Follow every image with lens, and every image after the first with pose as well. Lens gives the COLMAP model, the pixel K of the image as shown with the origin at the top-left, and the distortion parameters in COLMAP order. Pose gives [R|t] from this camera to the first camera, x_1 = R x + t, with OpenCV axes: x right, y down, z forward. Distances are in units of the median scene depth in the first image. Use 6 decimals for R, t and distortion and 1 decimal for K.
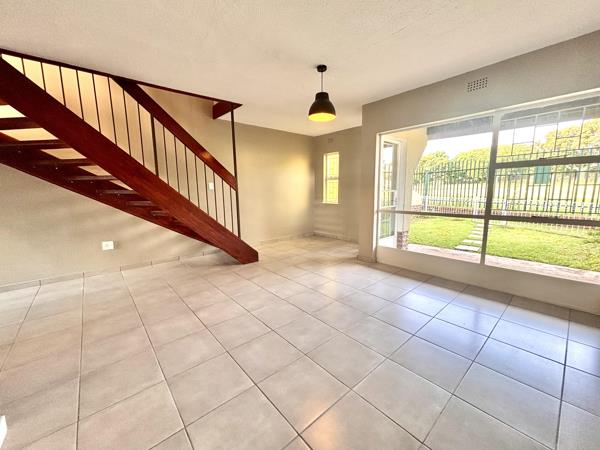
lens RADIAL K [[241.8, 0, 300.0], [0, 241.8, 225.0], [0, 0, 1]] dist [0.000856, 0.000001]
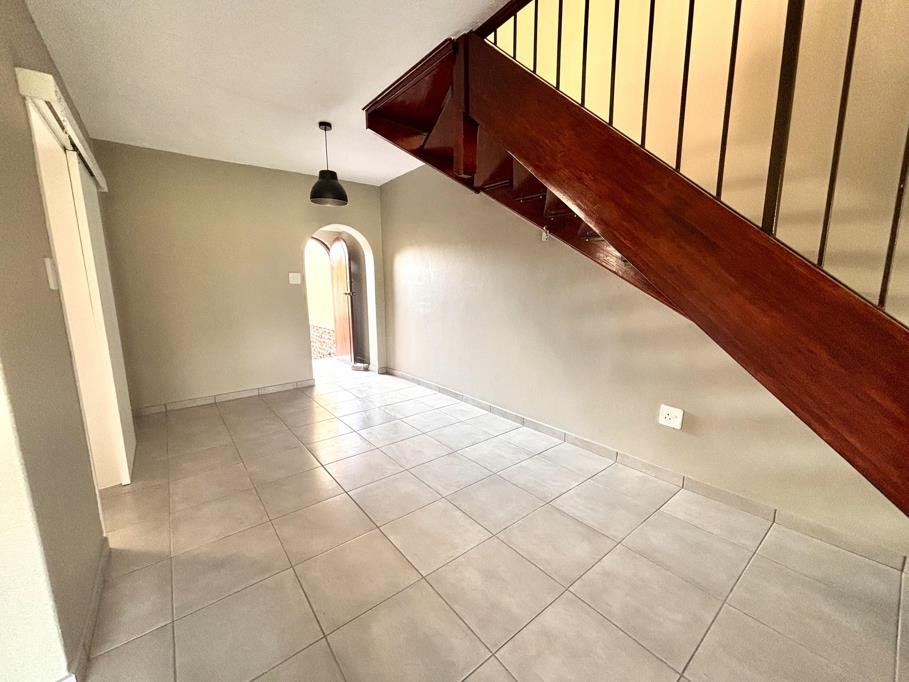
lens RADIAL K [[366.3, 0, 454.5], [0, 366.3, 341.0], [0, 0, 1]] dist [0.000856, 0.000001]
pose [[-0.041210, 0.170757, -0.984451, -0.216904], [-0.138200, 0.974843, 0.174876, -0.119118], [0.989547, 0.143258, -0.016575, 0.744444]]
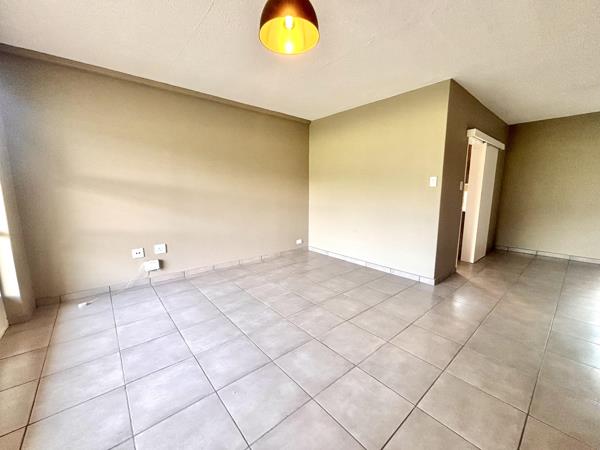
lens RADIAL K [[241.8, 0, 300.0], [0, 241.8, 225.0], [0, 0, 1]] dist [0.000856, 0.000001]
pose [[-0.999943, 0.008159, 0.006896, 0.060660], [0.009819, 0.956281, 0.292283, -0.206465], [-0.004209, 0.292334, -0.956307, 1.333136]]
